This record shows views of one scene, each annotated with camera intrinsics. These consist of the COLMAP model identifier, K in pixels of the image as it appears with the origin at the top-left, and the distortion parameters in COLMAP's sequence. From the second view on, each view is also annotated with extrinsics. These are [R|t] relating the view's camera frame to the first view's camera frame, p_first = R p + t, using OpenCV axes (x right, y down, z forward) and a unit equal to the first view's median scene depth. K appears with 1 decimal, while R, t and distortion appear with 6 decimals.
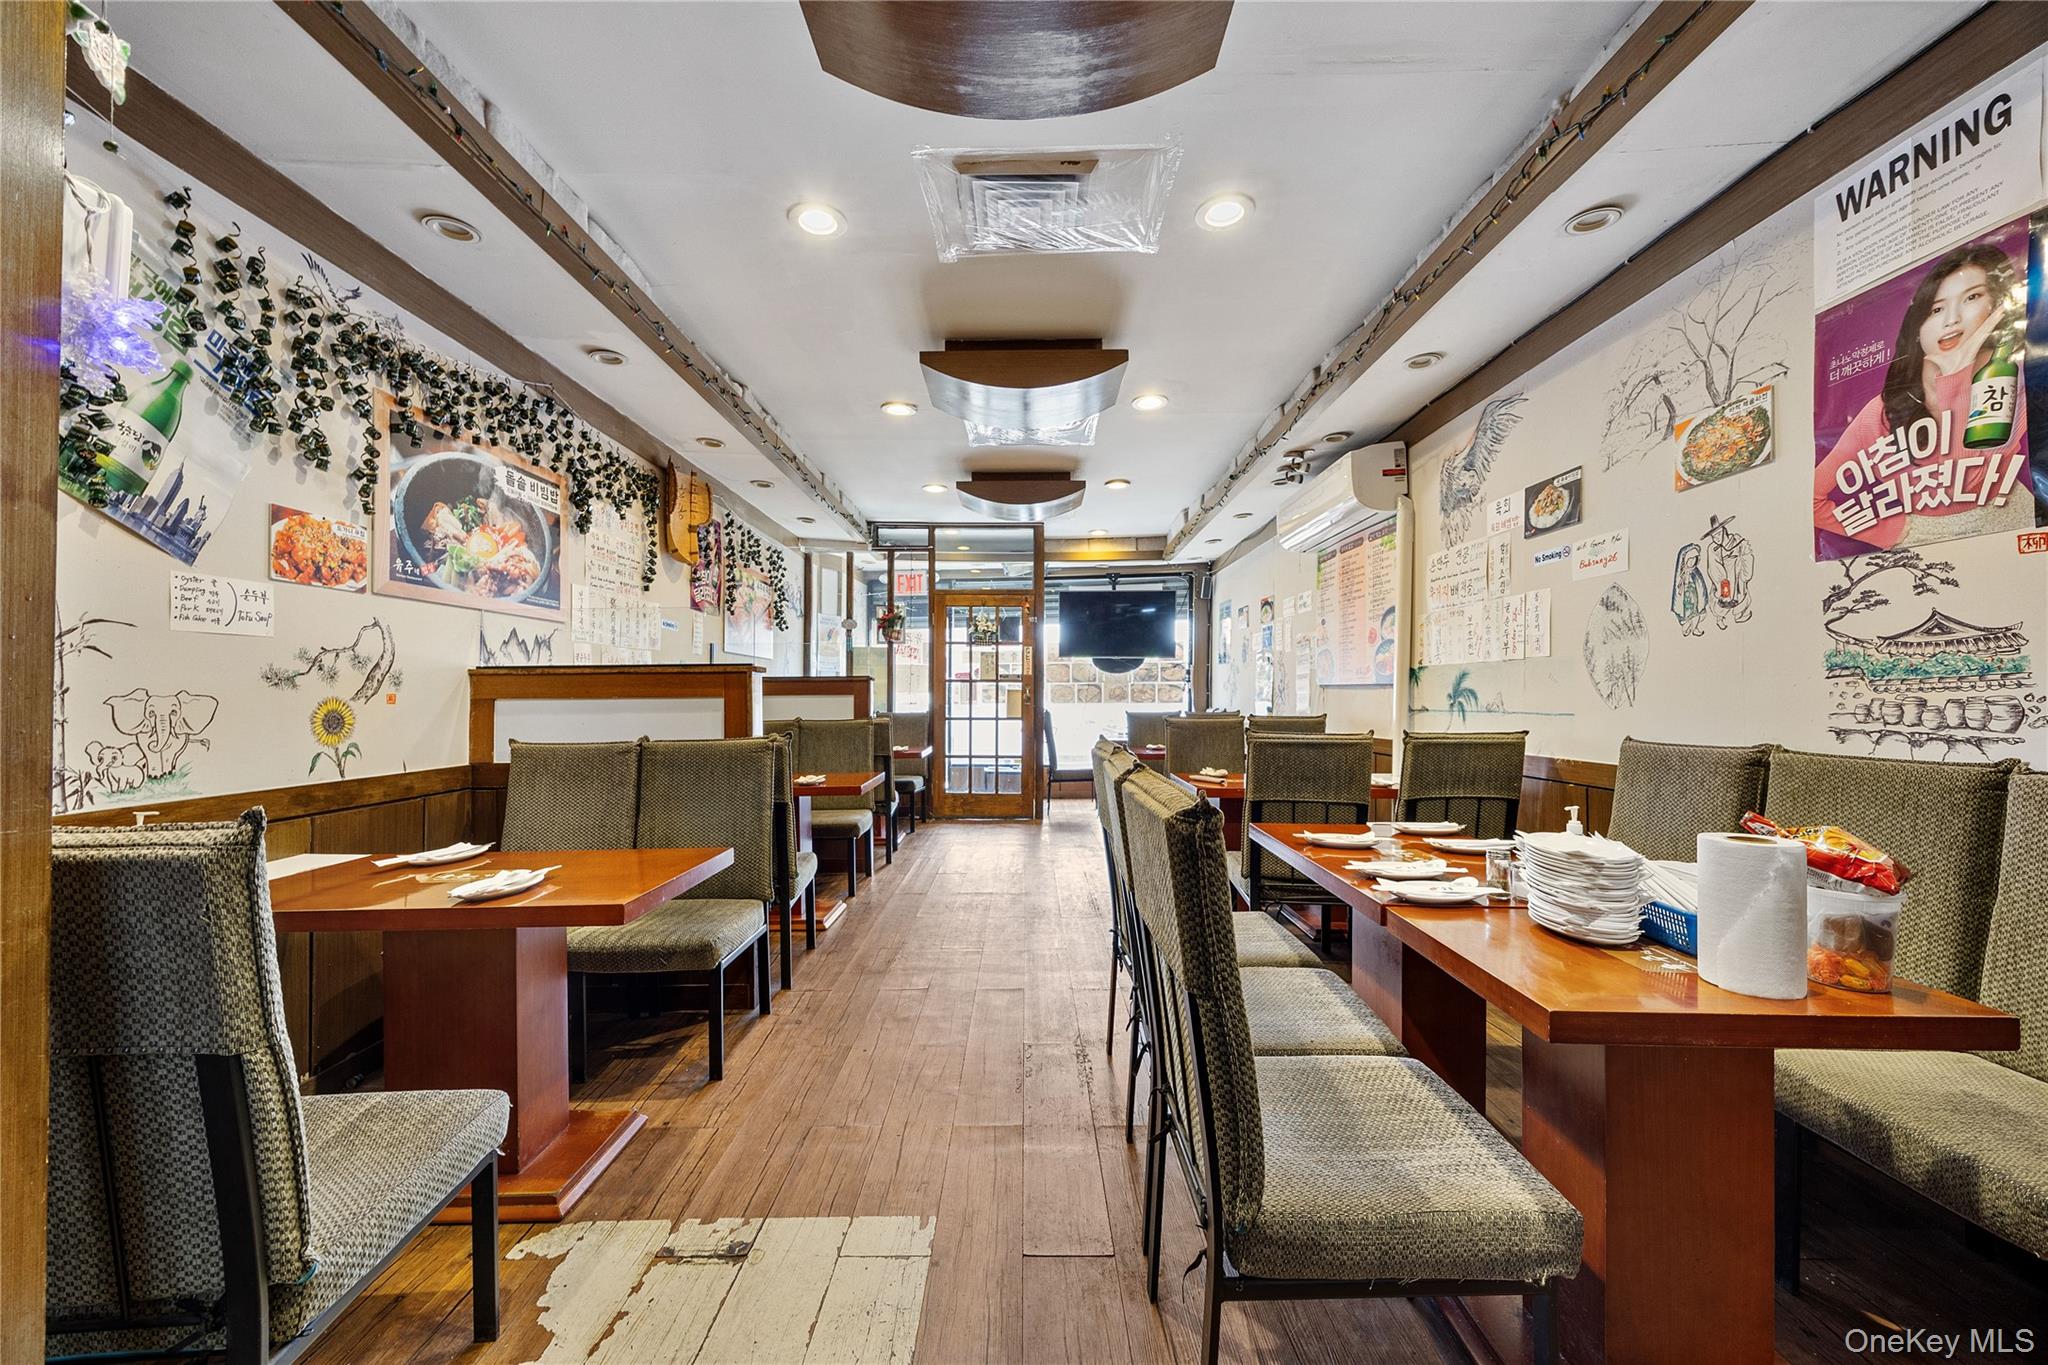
lens RADIAL K [[794.8, 0, 1026.0], [0, 794.8, 689.5], [0, 0, 1]] dist [-0.001031, -0.000046]
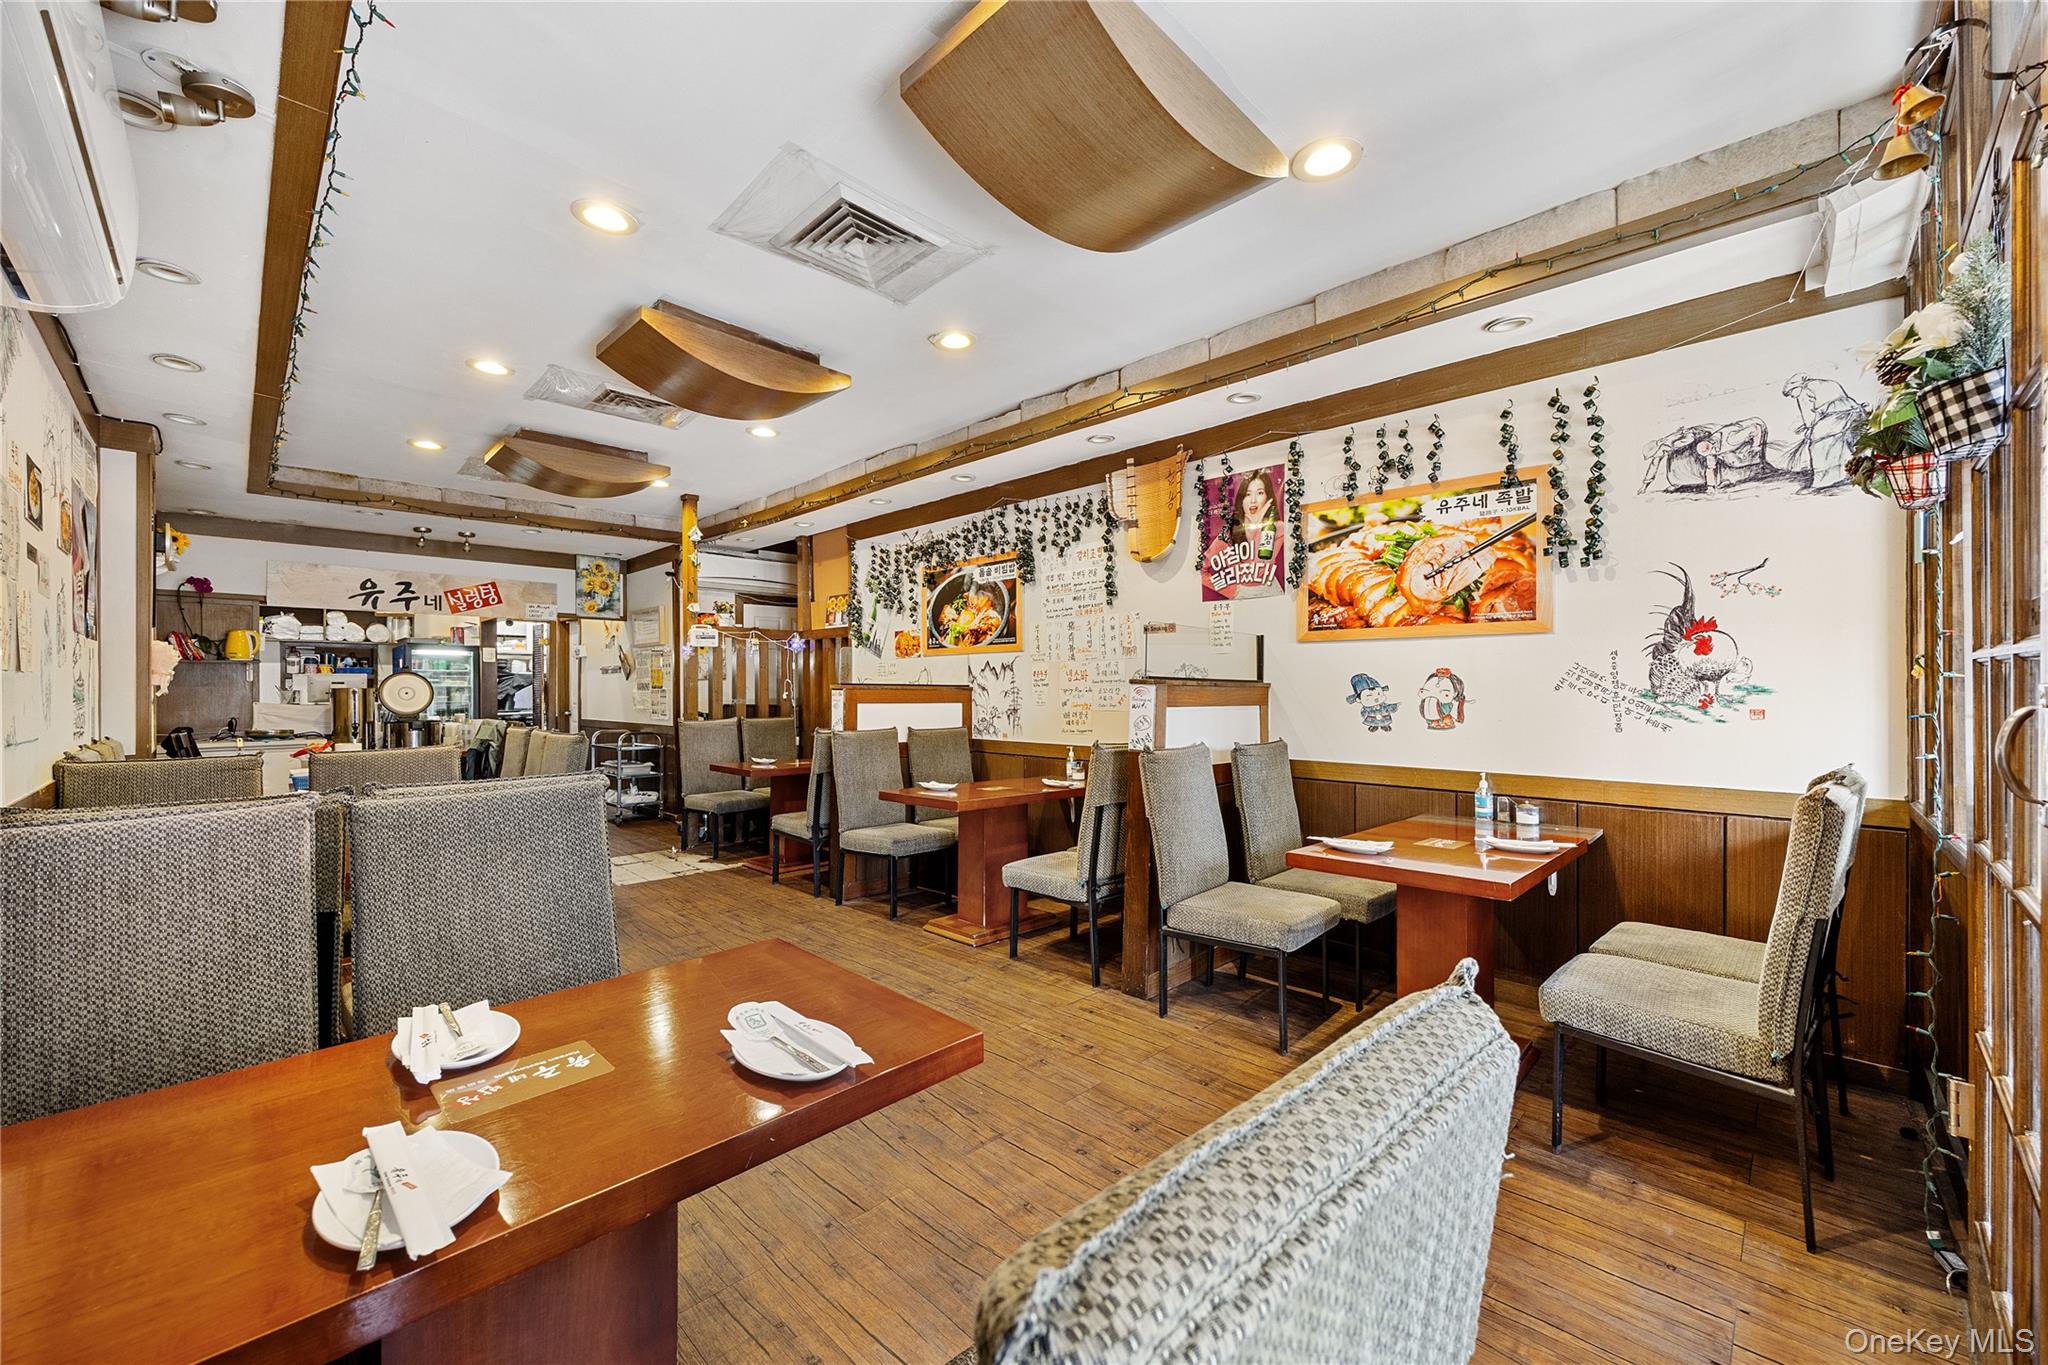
lens RADIAL K [[794.8, 0, 1020.1], [0, 794.8, 696.3], [0, 0, 1]] dist [-0.001031, -0.000046]
pose [[-0.706550, -0.001512, -0.707661, 0.512579], [0.001883, 0.999990, -0.004018, 0.004039], [0.707660, -0.004171, -0.706540, 2.364983]]
